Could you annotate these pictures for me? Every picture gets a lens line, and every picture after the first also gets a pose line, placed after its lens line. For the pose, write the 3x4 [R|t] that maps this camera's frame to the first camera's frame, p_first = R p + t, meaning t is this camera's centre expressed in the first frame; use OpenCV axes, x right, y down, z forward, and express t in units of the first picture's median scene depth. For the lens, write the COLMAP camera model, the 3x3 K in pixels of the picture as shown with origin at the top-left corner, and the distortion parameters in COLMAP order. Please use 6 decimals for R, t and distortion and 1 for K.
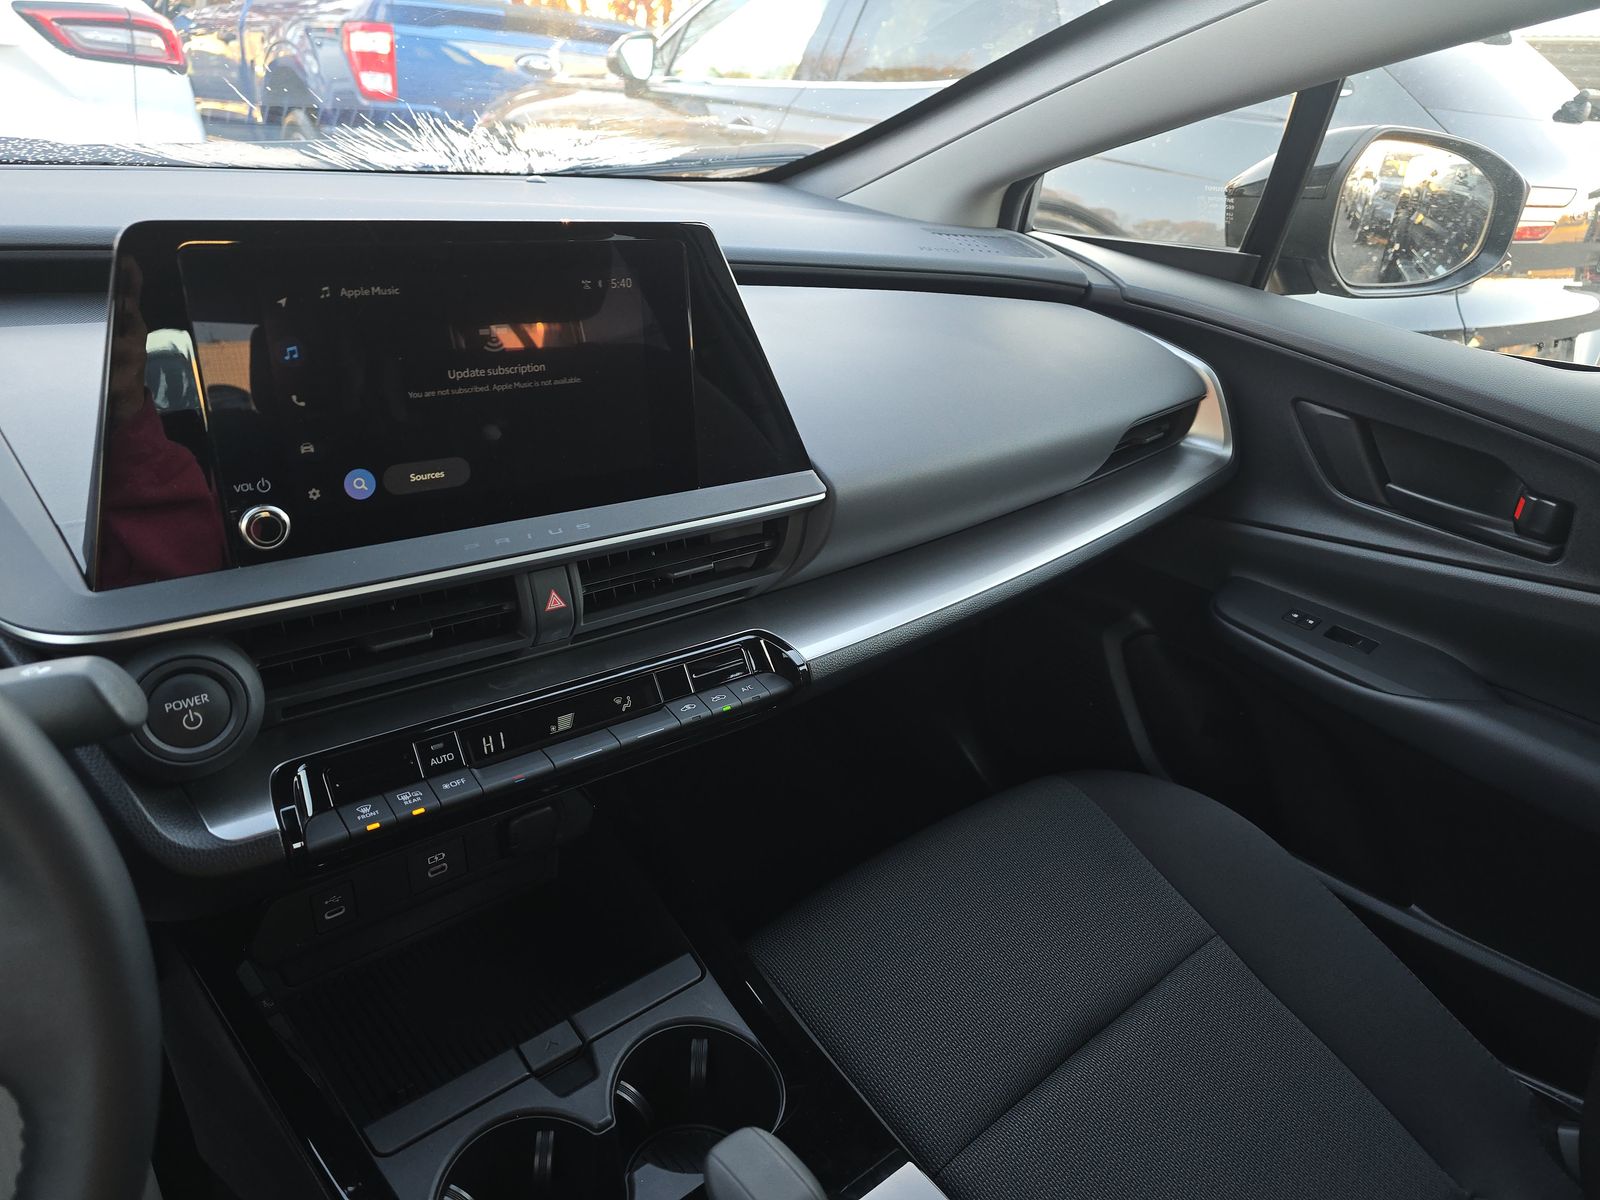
lens RADIAL K [[1086.6, 0, 794.8], [0, 1086.6, 620.1], [0, 0, 1]] dist [0.051882, -0.047663]
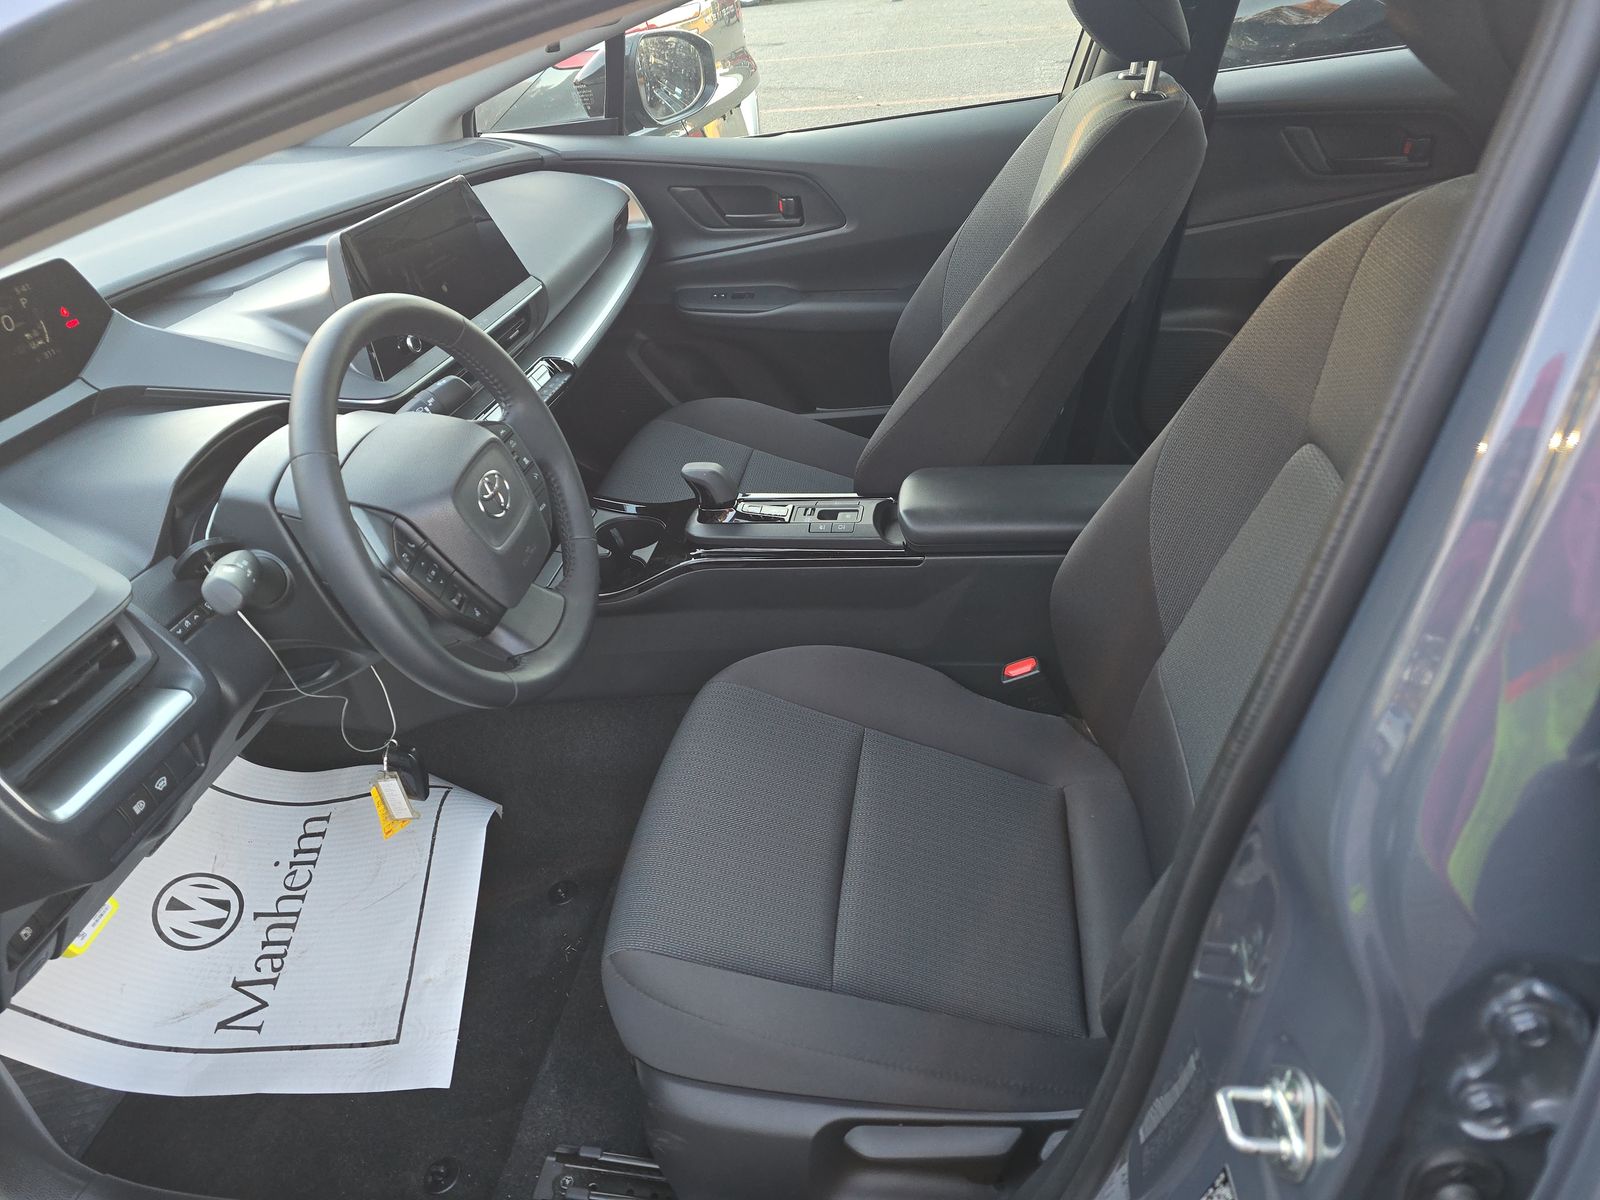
lens RADIAL K [[1086.6, 0, 794.8], [0, 1086.6, 620.1], [0, 0, 1]] dist [0.051882, -0.047663]
pose [[0.755424, -0.469026, 0.457548, -0.629313], [0.410066, 0.883053, 0.228175, 0.126533], [-0.511059, 0.015256, 0.859410, -0.778519]]
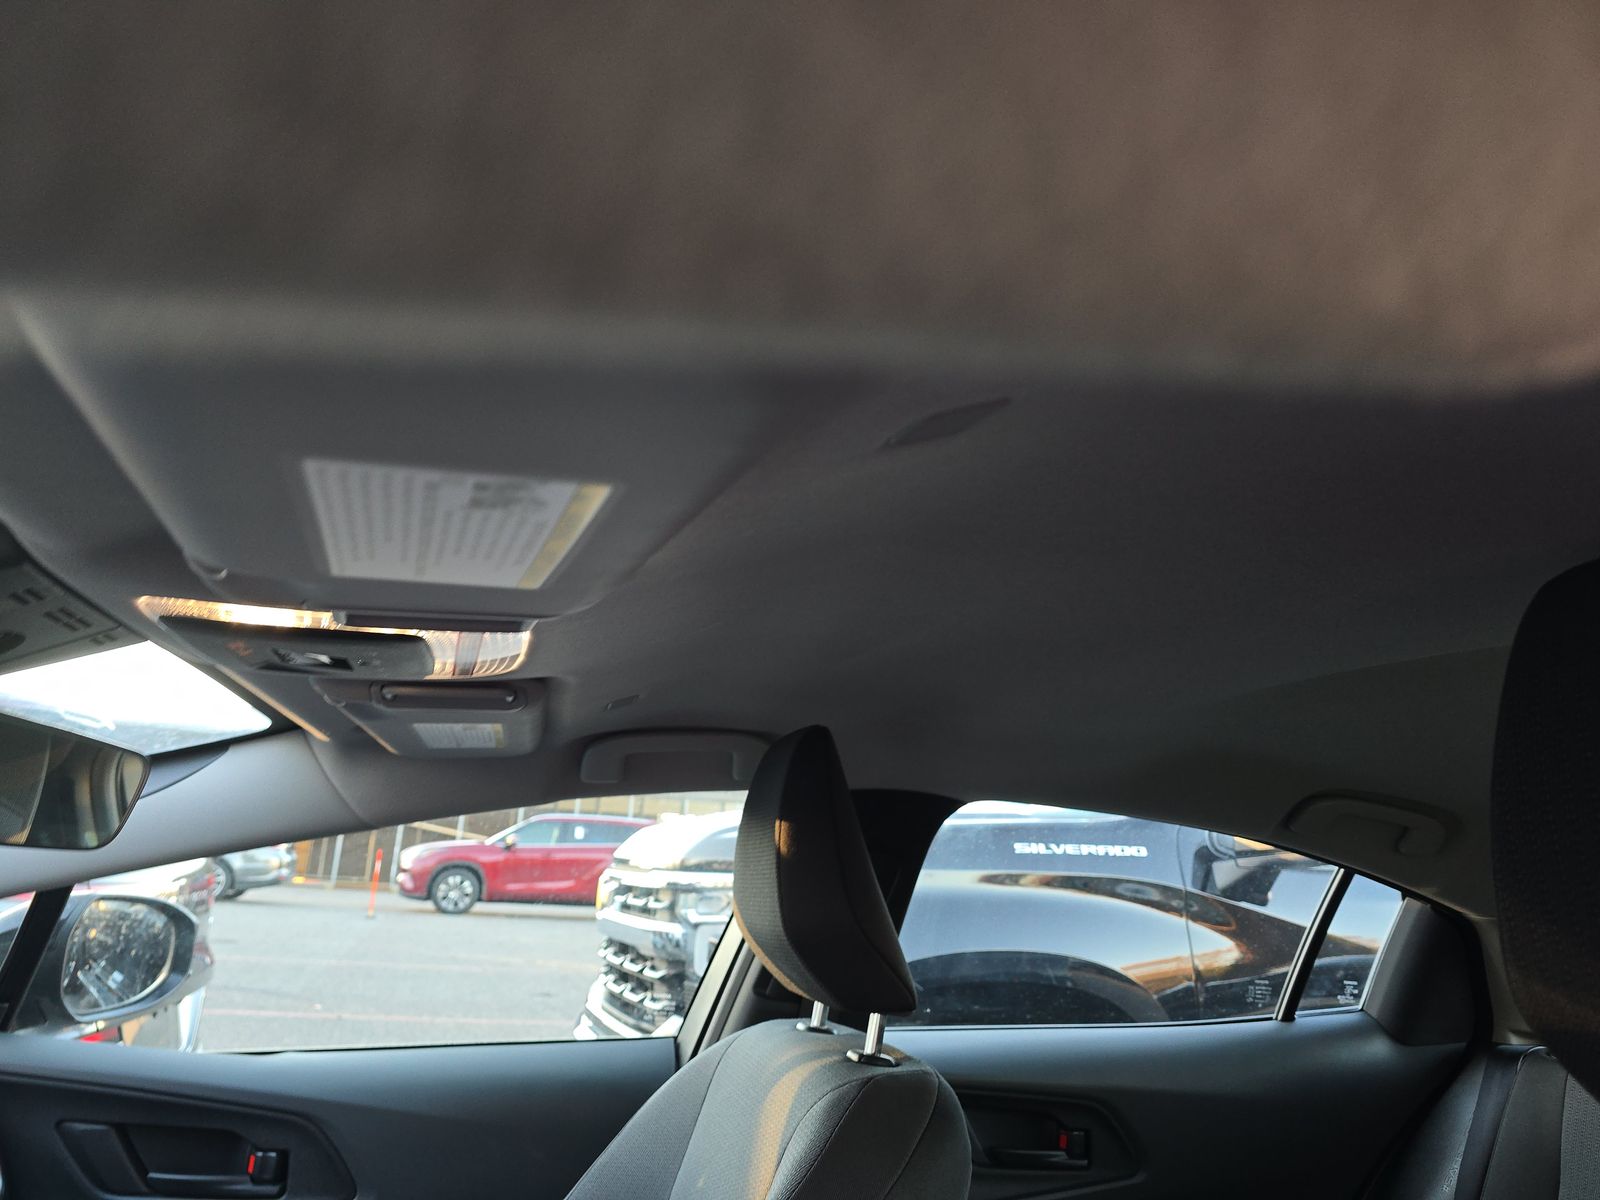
lens RADIAL K [[1086.6, 0, 794.8], [0, 1086.6, 620.1], [0, 0, 1]] dist [0.051882, -0.047663]
pose [[0.423528, 0.152835, 0.892897, -0.351732], [0.357370, 0.877535, -0.319717, -0.014682], [-0.832412, 0.454504, 0.317042, -0.279740]]
